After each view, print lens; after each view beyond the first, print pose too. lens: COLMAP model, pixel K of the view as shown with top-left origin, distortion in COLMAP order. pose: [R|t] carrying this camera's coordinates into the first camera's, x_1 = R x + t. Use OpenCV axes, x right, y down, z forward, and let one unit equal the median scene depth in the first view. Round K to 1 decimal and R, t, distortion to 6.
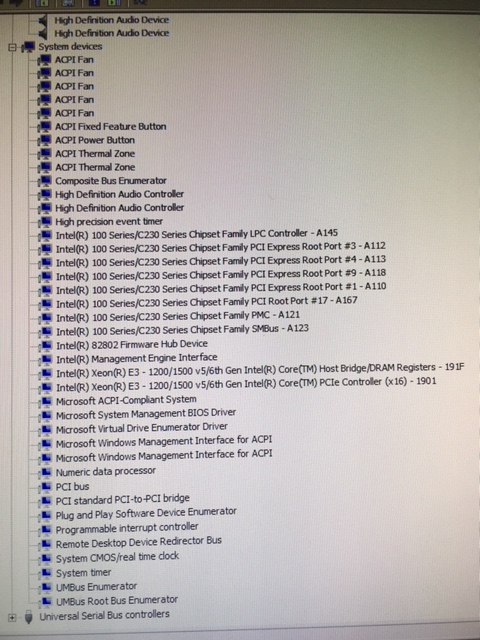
lens RADIAL K [[541.8, 0, 237.1], [0, 541.8, 319.6], [0, 0, 1]] dist [0.070935, -0.125843]
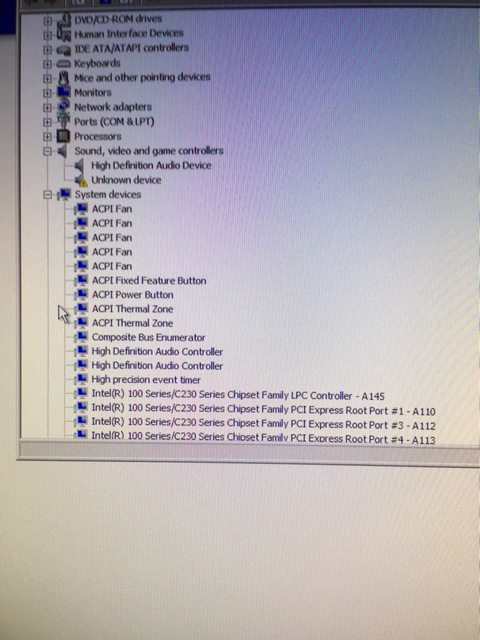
lens RADIAL K [[564.2, 0, 240.0], [0, 564.2, 320.0], [0, 0, 1]] dist [0.073014, -0.145949]
pose [[0.997546, 0.029444, -0.063529, -0.006354], [-0.024541, 0.996758, 0.076627, -0.364521], [0.065579, -0.074880, 0.995034, 0.016213]]
